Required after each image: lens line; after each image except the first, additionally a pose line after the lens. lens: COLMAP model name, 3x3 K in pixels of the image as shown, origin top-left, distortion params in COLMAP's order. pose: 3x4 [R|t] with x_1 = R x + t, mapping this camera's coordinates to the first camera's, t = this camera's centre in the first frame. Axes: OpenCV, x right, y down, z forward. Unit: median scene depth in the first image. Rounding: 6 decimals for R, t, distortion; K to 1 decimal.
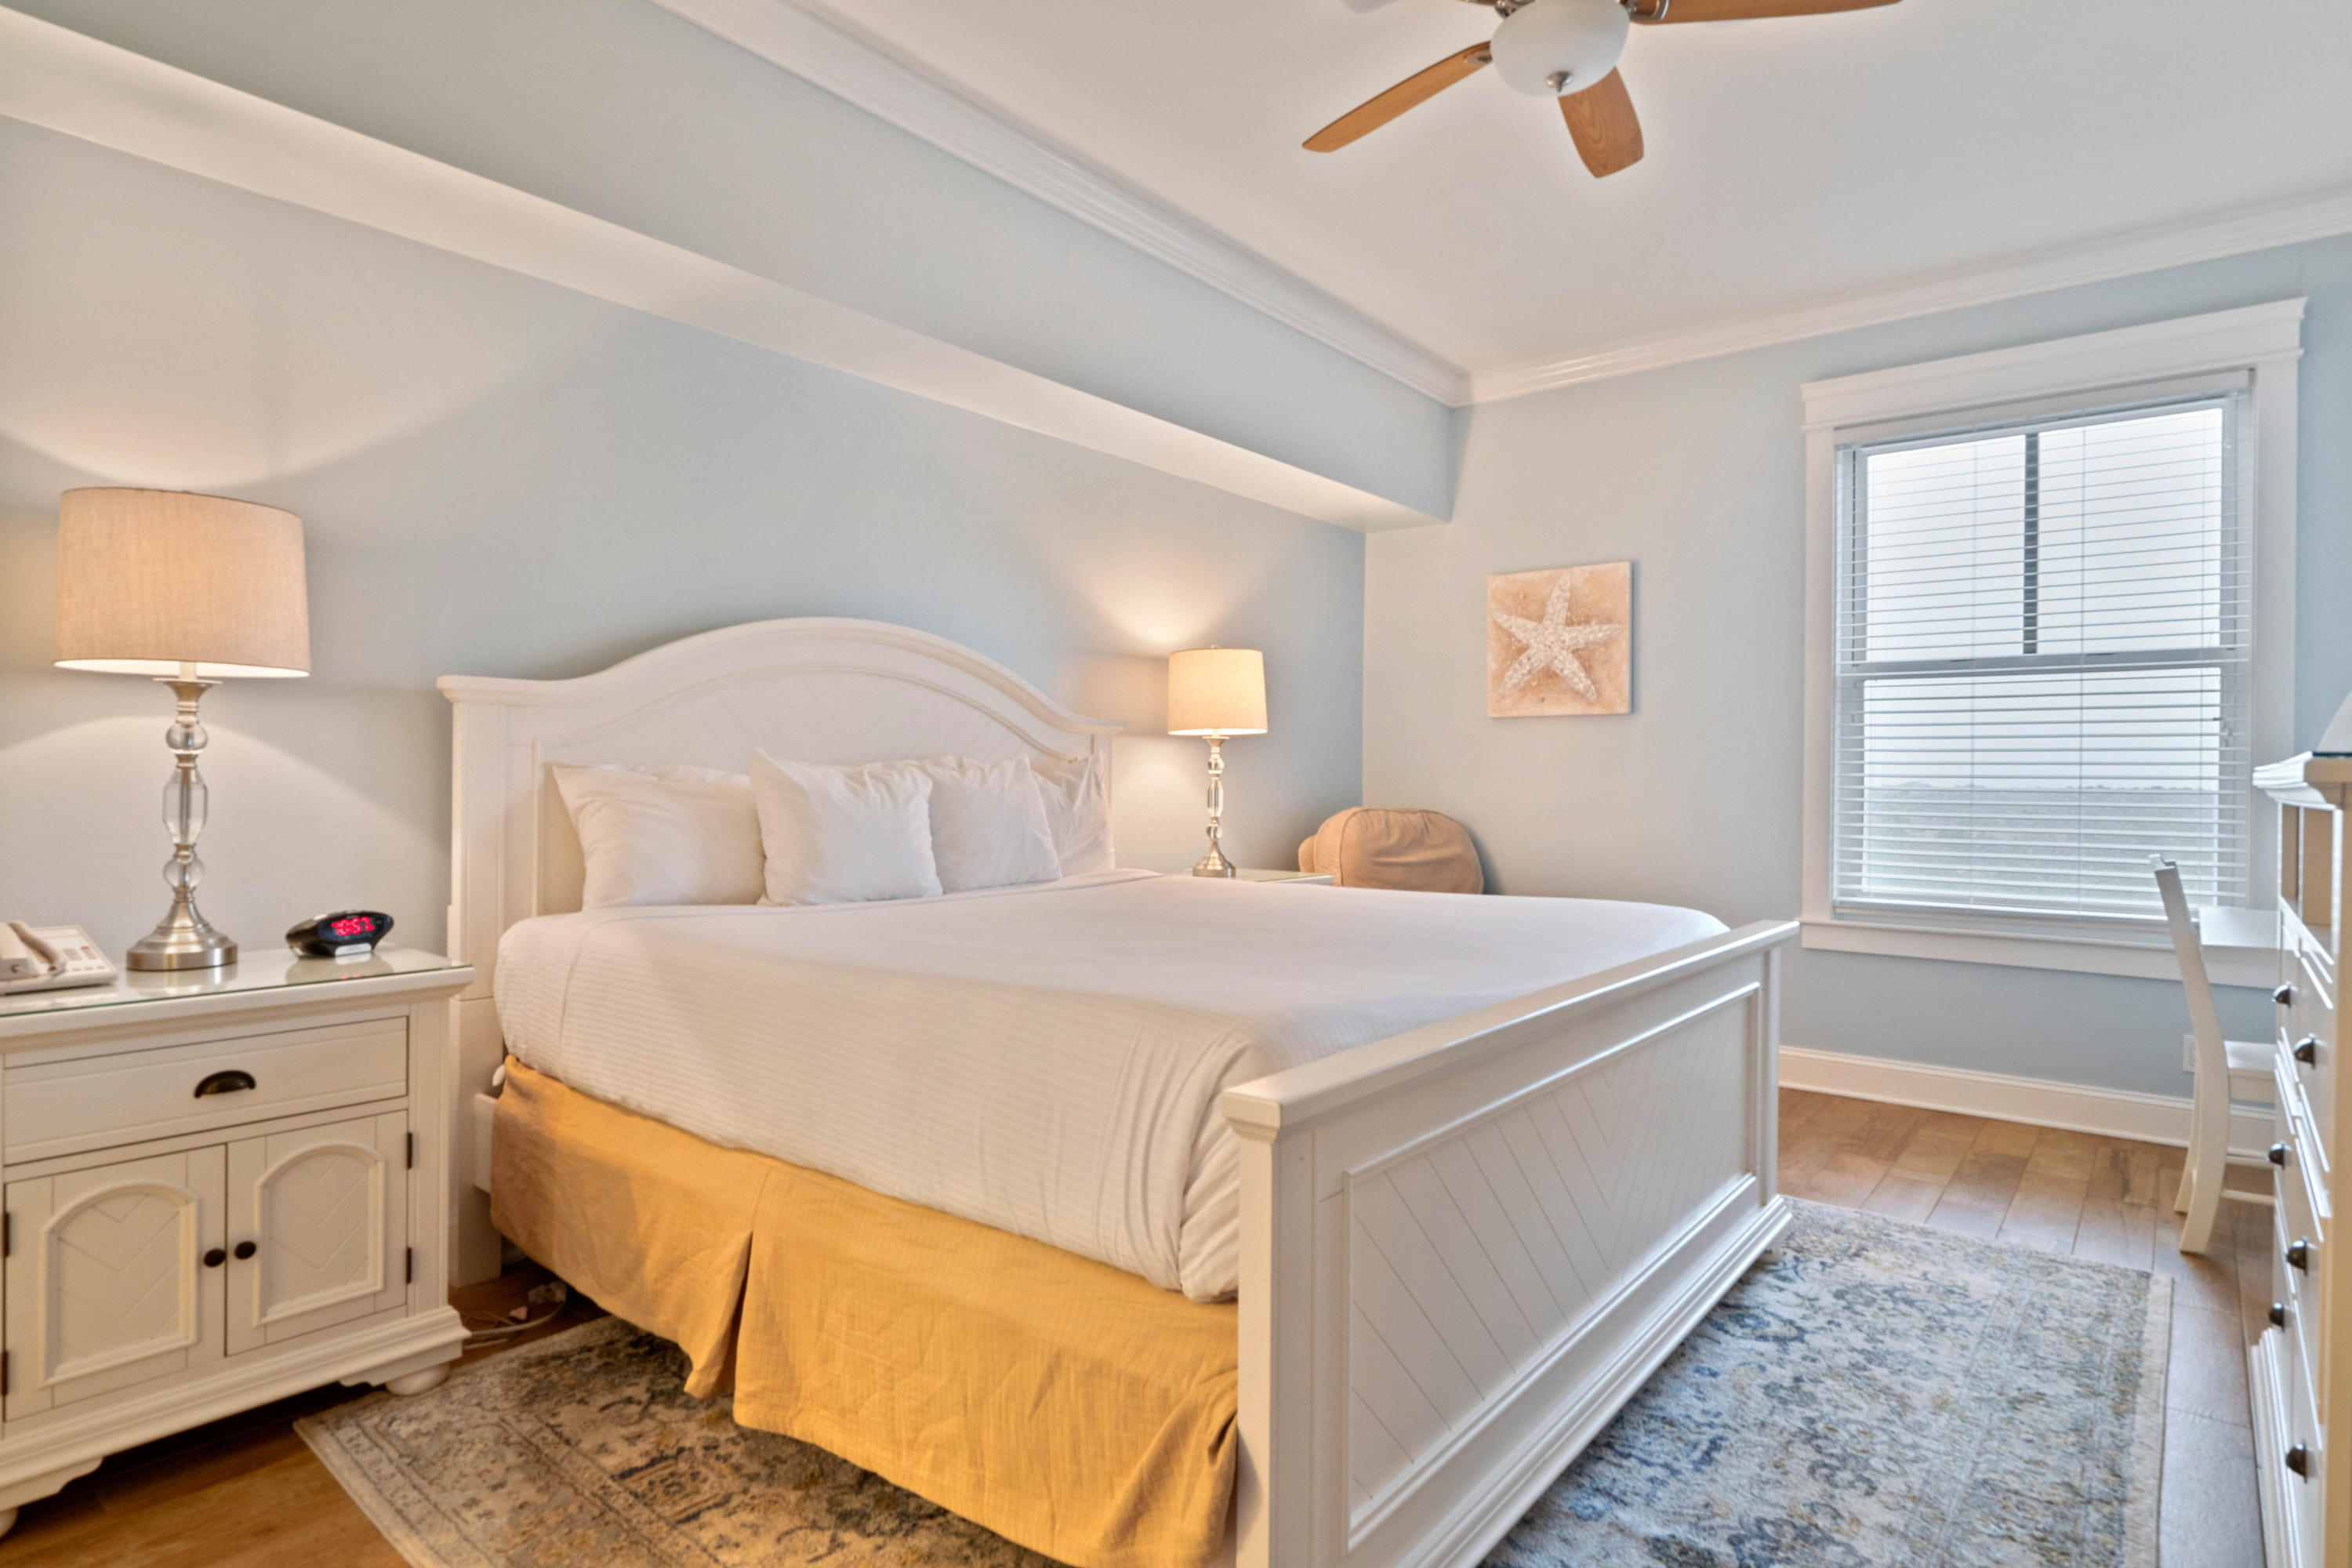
lens RADIAL K [[1256.0, 0, 1173.6], [0, 1256.0, 767.6], [0, 0, 1]] dist [-0.007742, 0.002287]
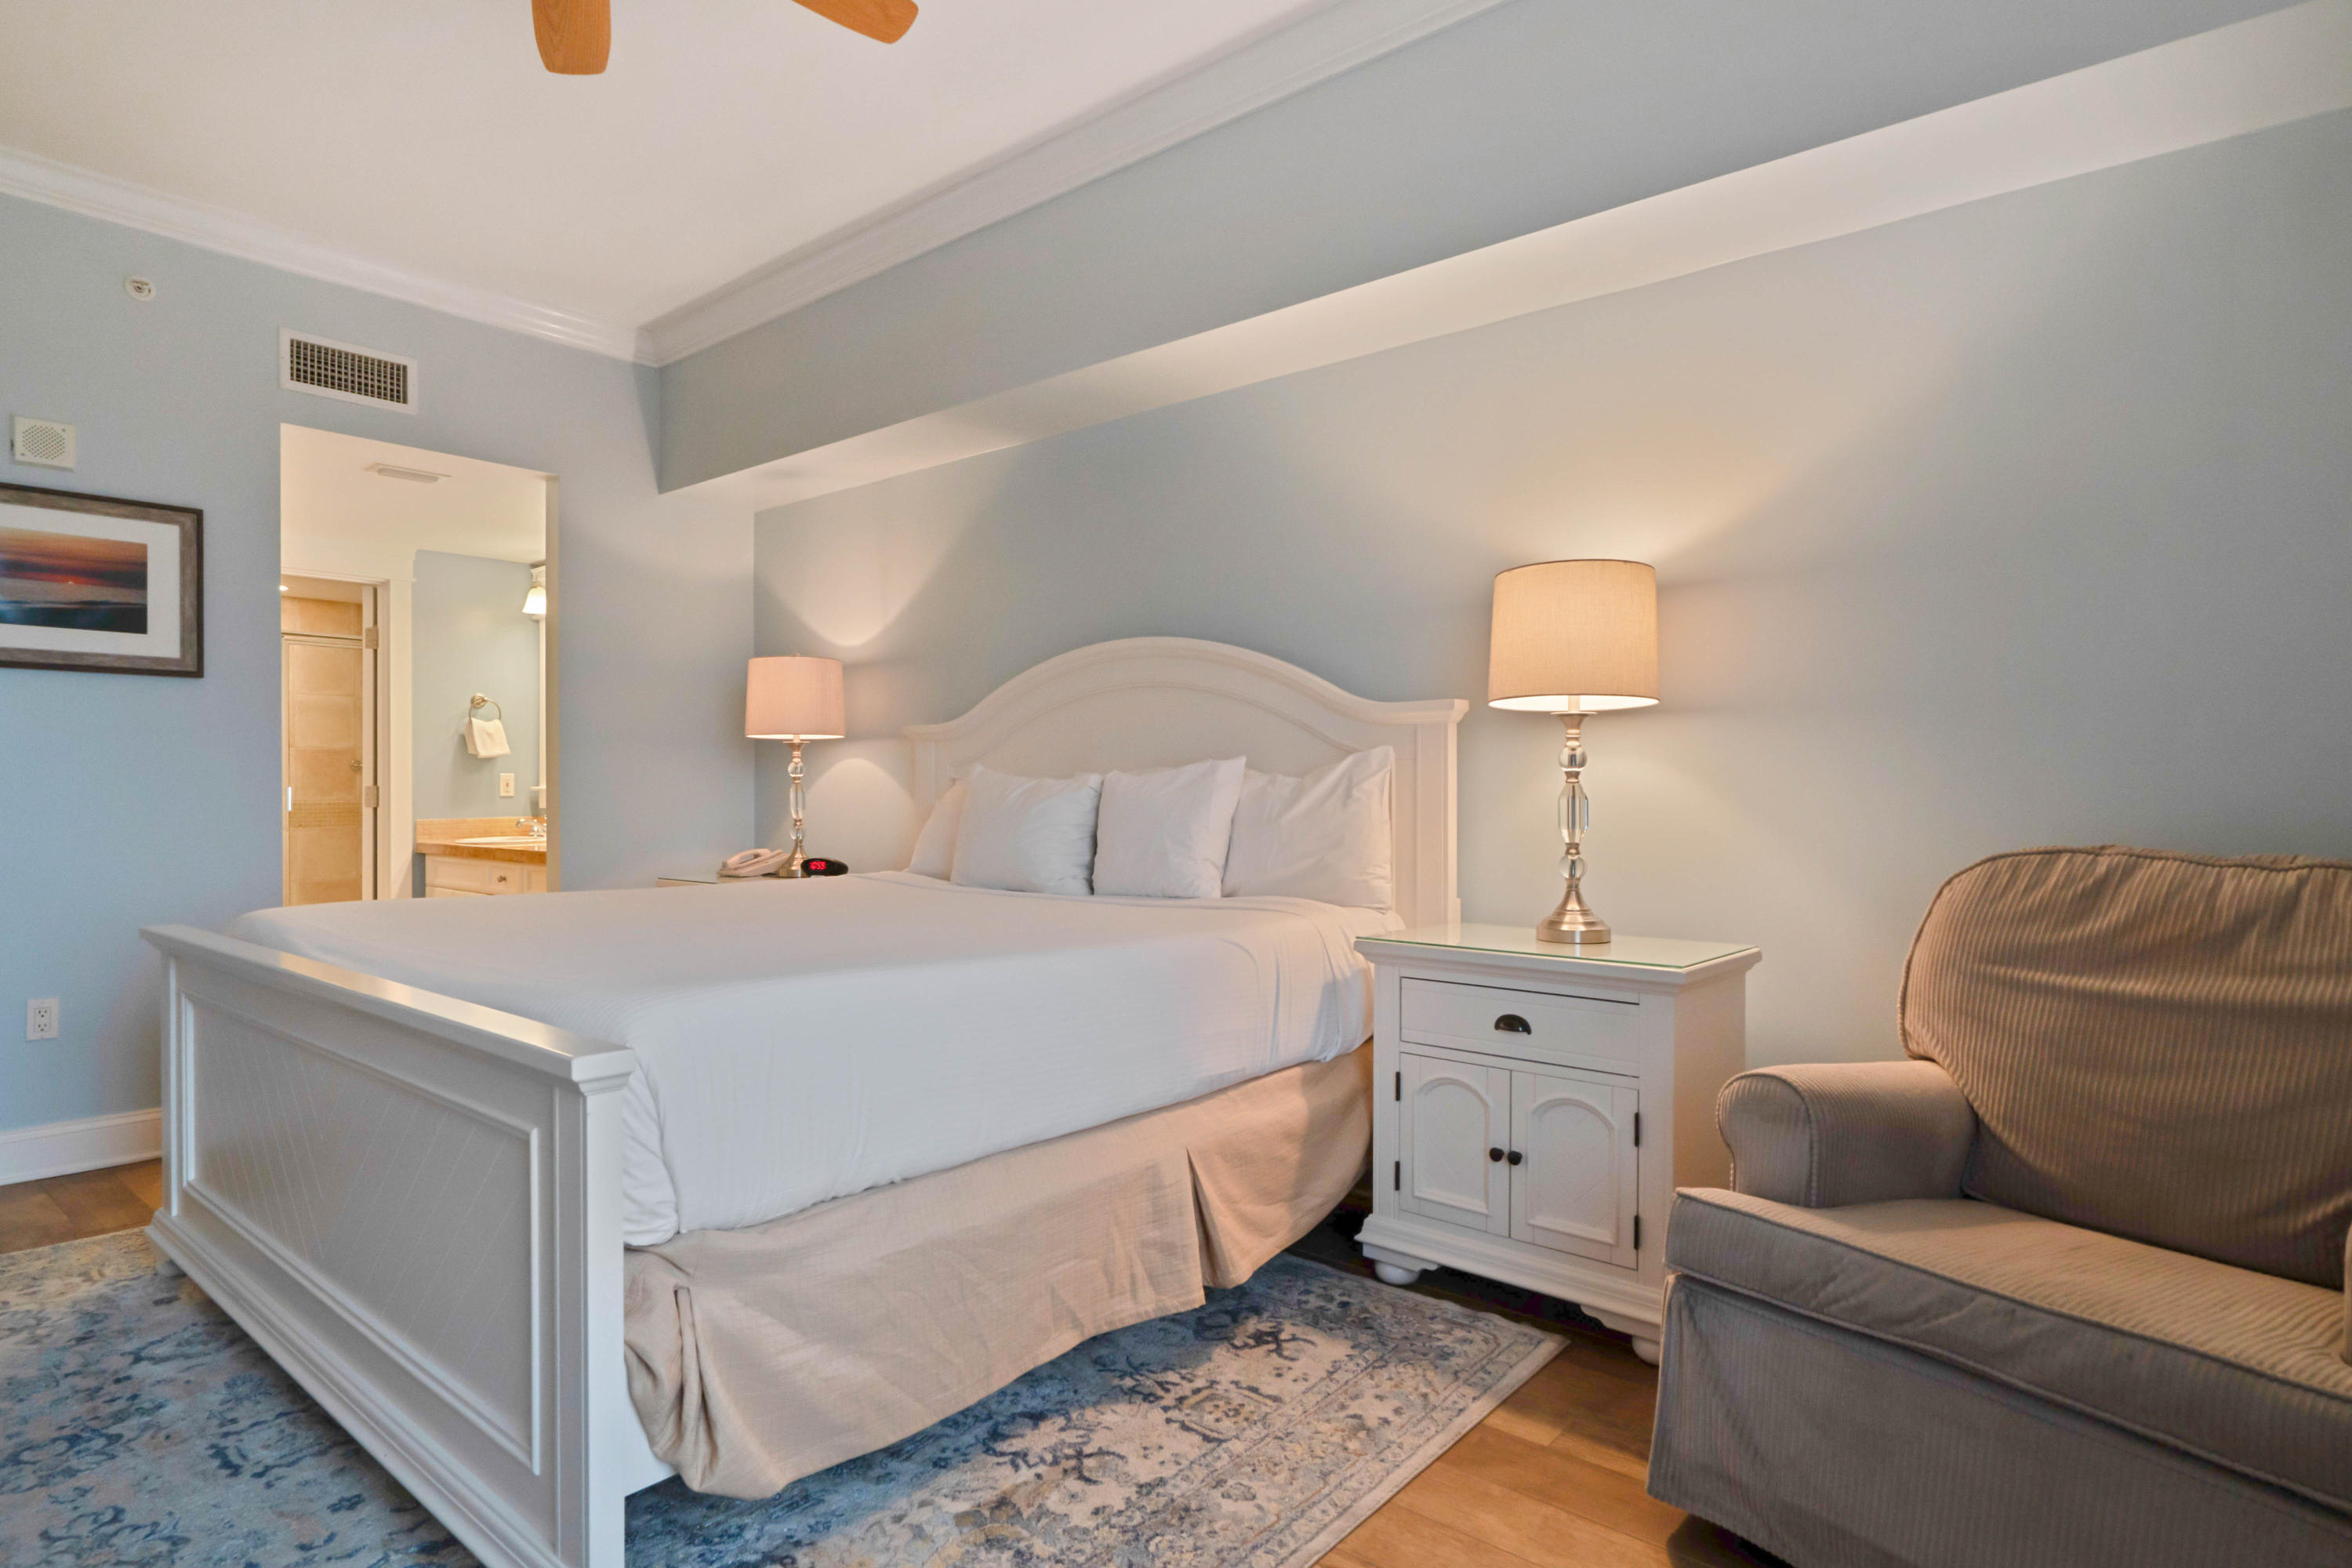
lens RADIAL K [[1256.0, 0, 1188.7], [0, 1256.0, 784.1], [0, 0, 1]] dist [-0.007742, 0.002287]
pose [[0.001534, -0.005813, -0.999982, 0.536689], [0.002377, 0.999980, -0.005809, 0.009479], [0.999996, -0.002368, 0.001548, 0.666833]]
